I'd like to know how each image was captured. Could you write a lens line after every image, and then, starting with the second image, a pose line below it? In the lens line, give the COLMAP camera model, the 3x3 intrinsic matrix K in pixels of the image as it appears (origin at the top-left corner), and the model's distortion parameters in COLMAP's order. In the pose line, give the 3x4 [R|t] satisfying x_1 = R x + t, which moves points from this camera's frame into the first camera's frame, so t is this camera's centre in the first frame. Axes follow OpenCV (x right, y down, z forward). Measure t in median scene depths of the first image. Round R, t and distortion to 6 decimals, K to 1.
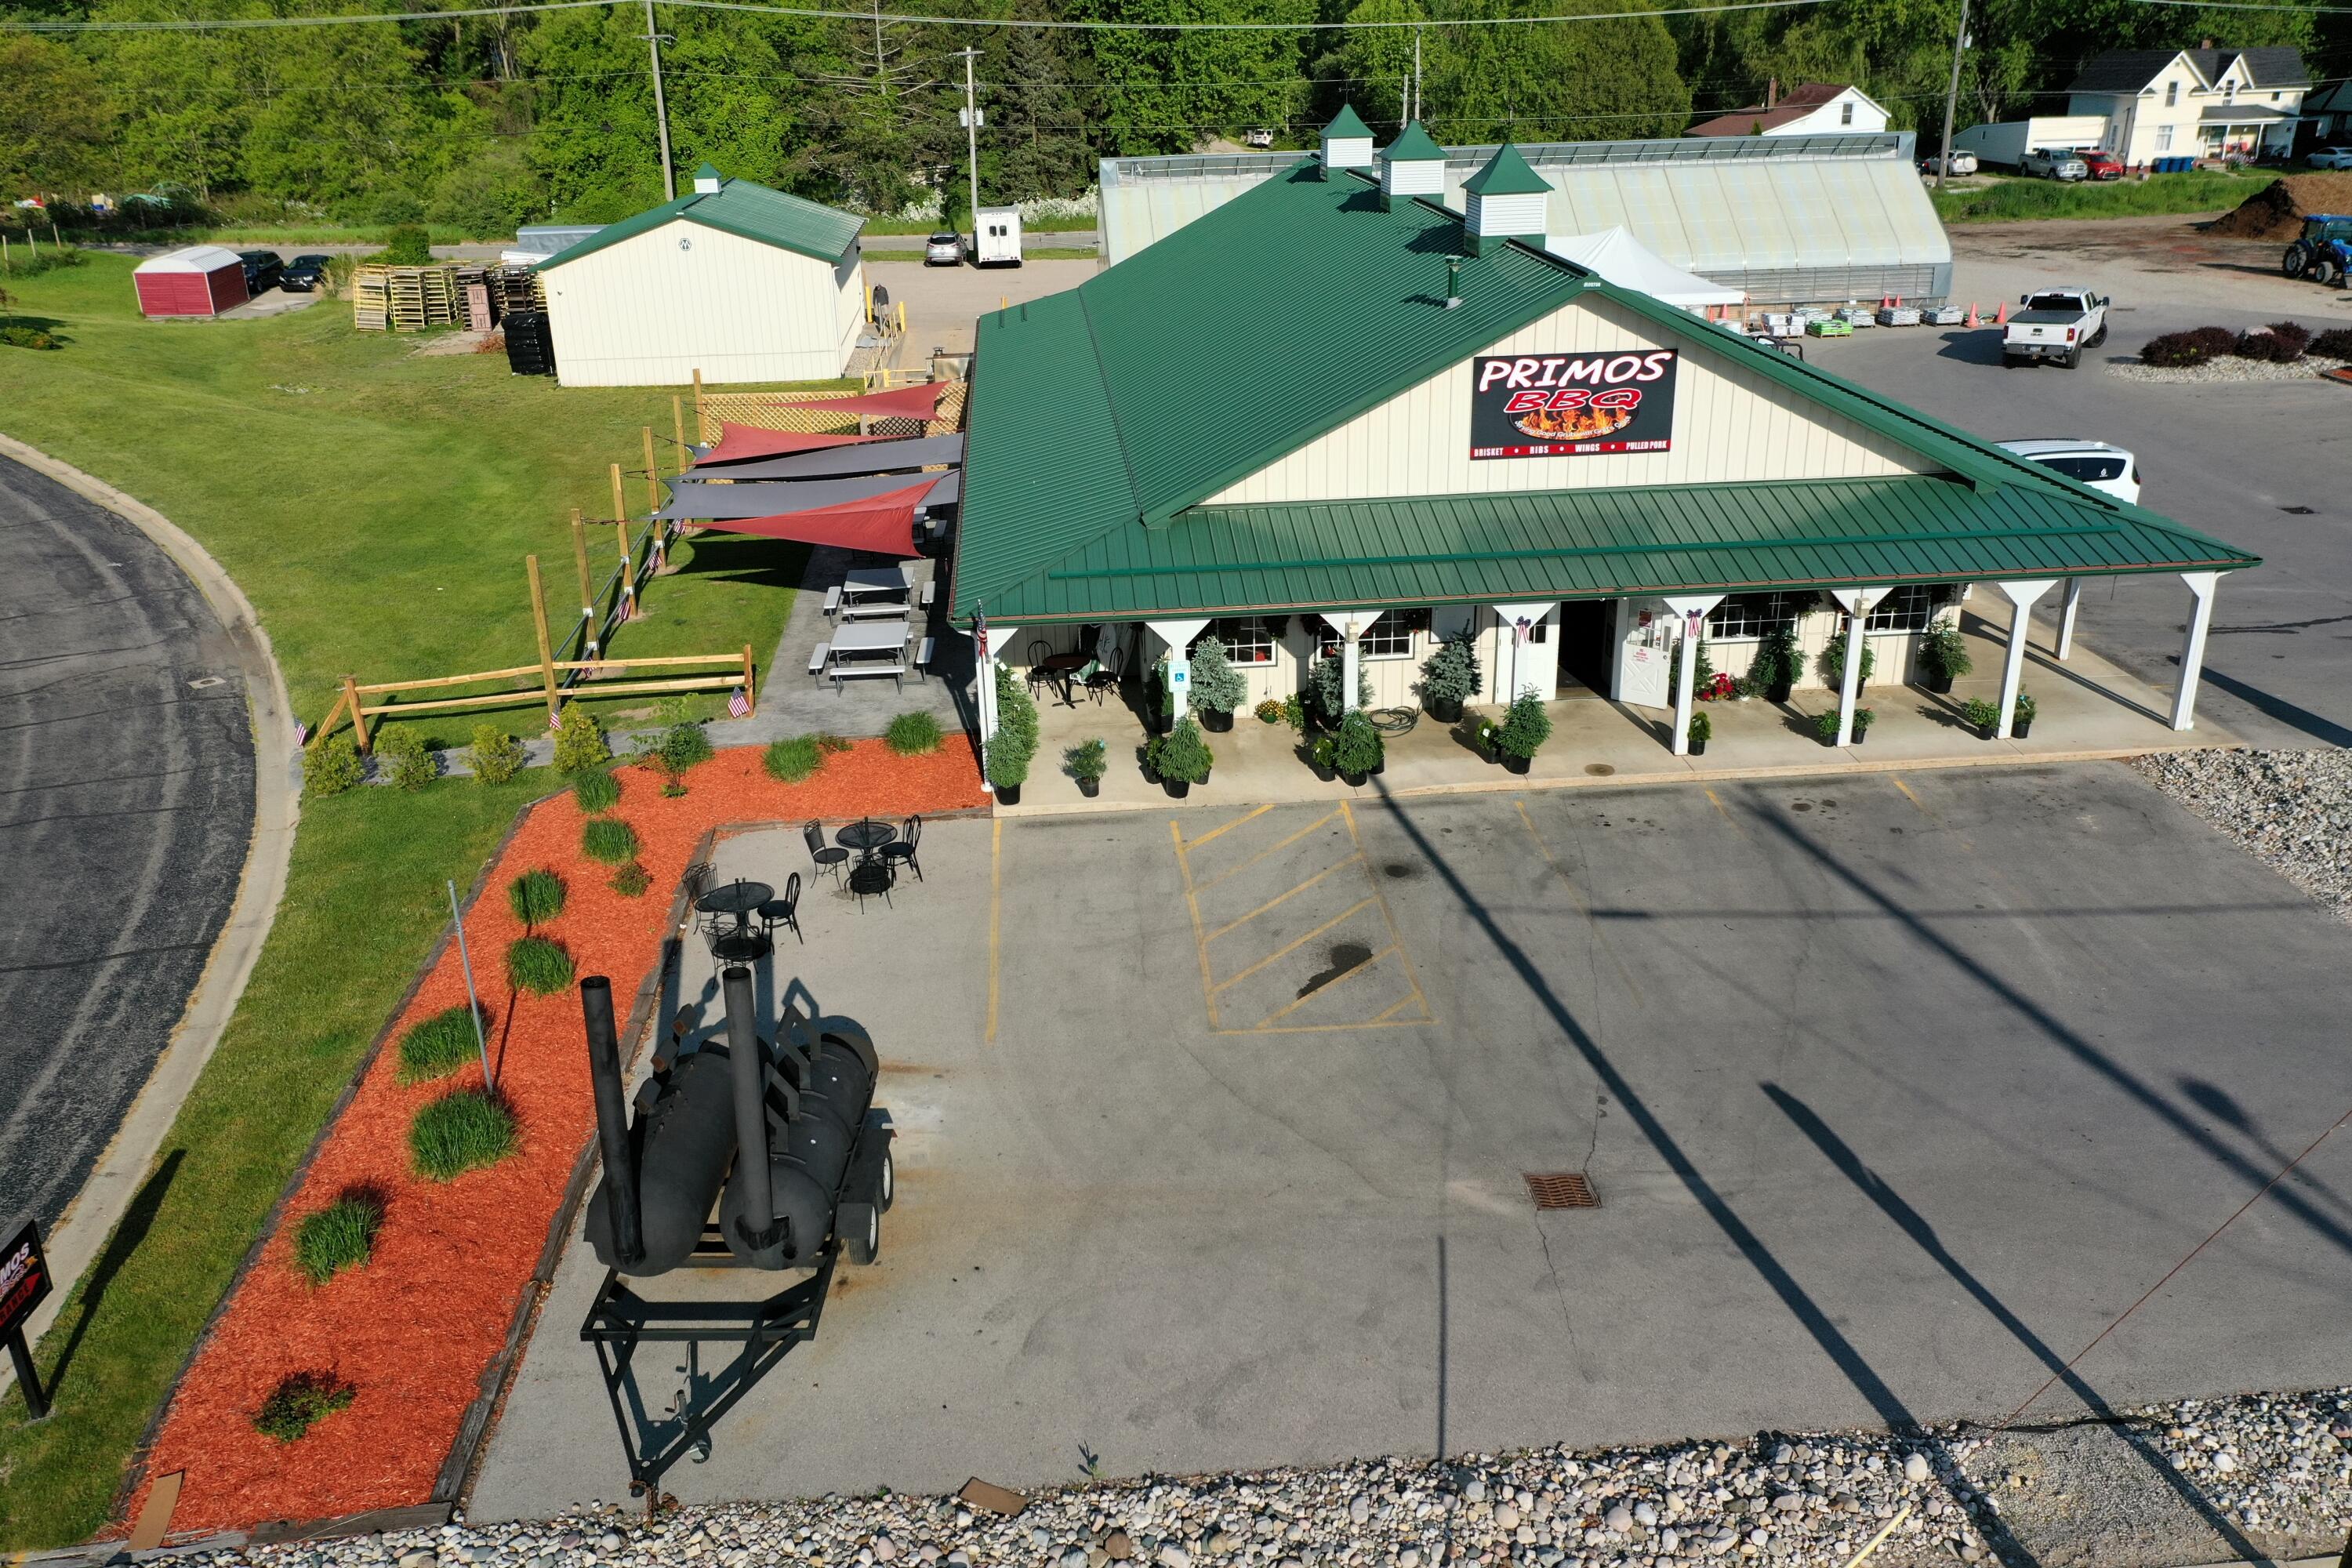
lens RADIAL K [[1834.2, 0, 1176.0], [0, 1834.2, 784.0], [0, 0, 1]] dist [0.003863, -0.000807]
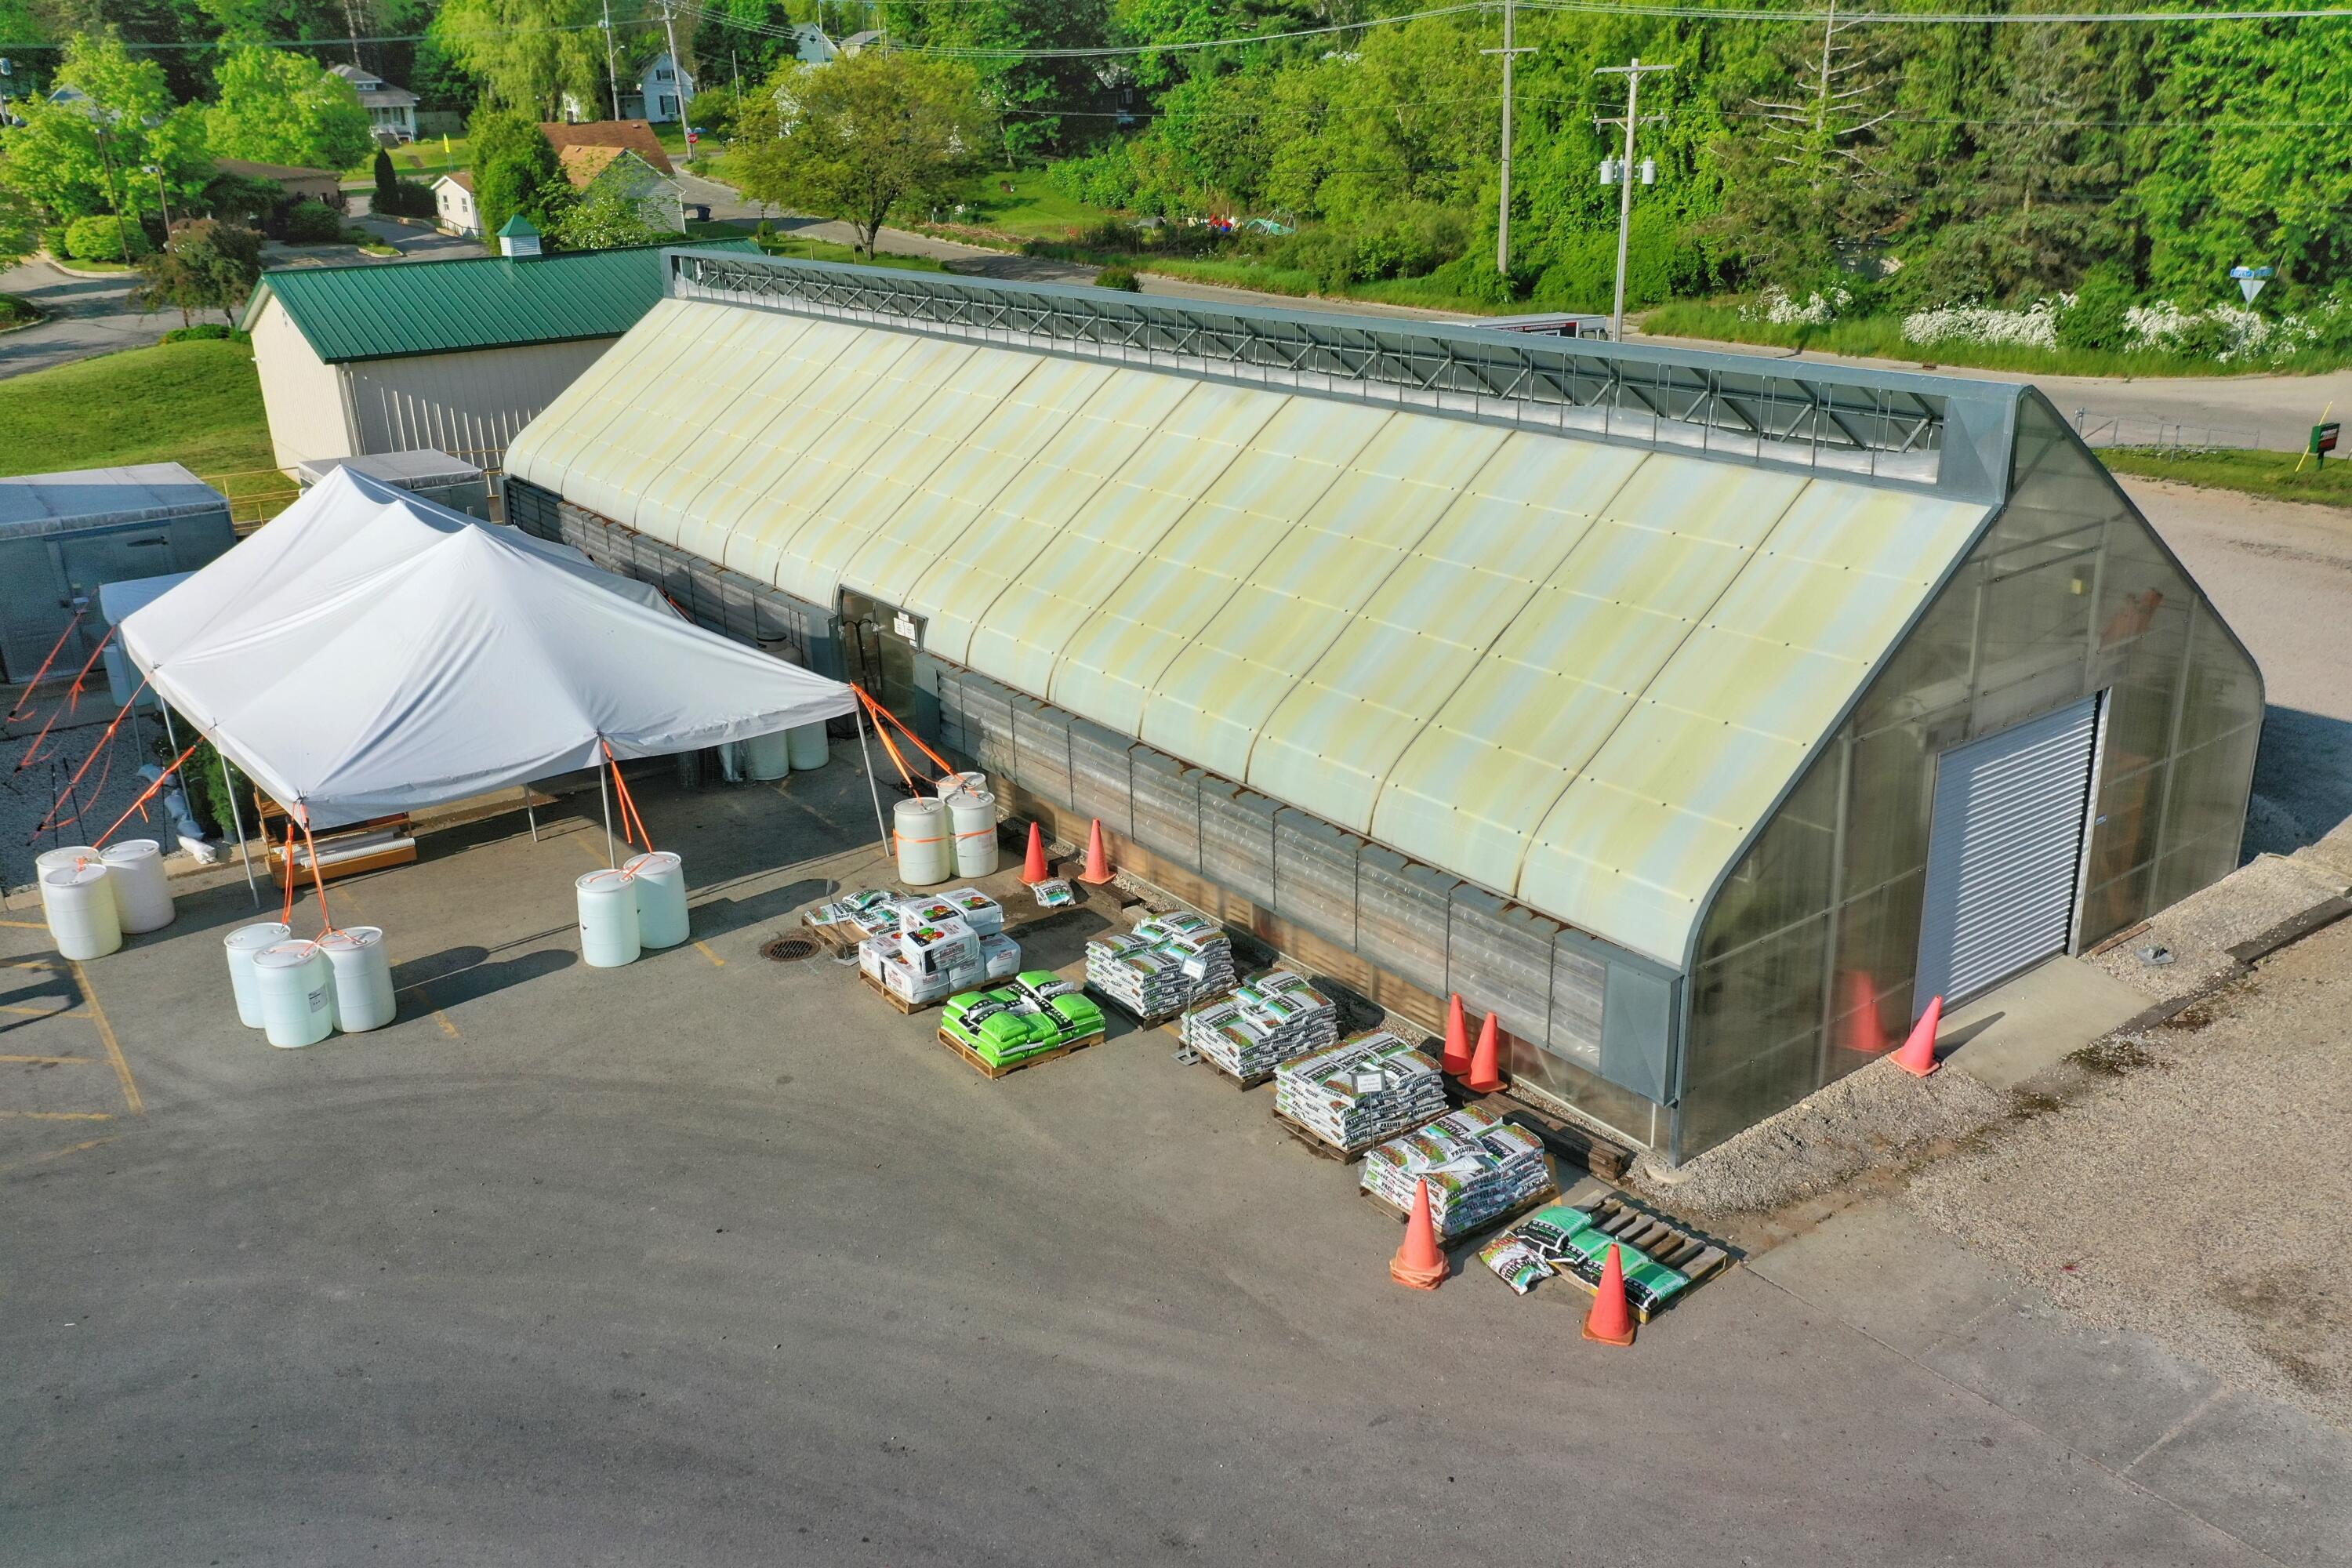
lens RADIAL K [[1843.2, 0, 1176.0], [0, 1843.2, 784.0], [0, 0, 1]] dist [-0.000291, -0.002769]
pose [[0.519961, 0.301537, -0.799197, 1.331399], [-0.311212, 0.938187, 0.151501, -0.760499], [0.795479, 0.169945, 0.581663, 1.943796]]
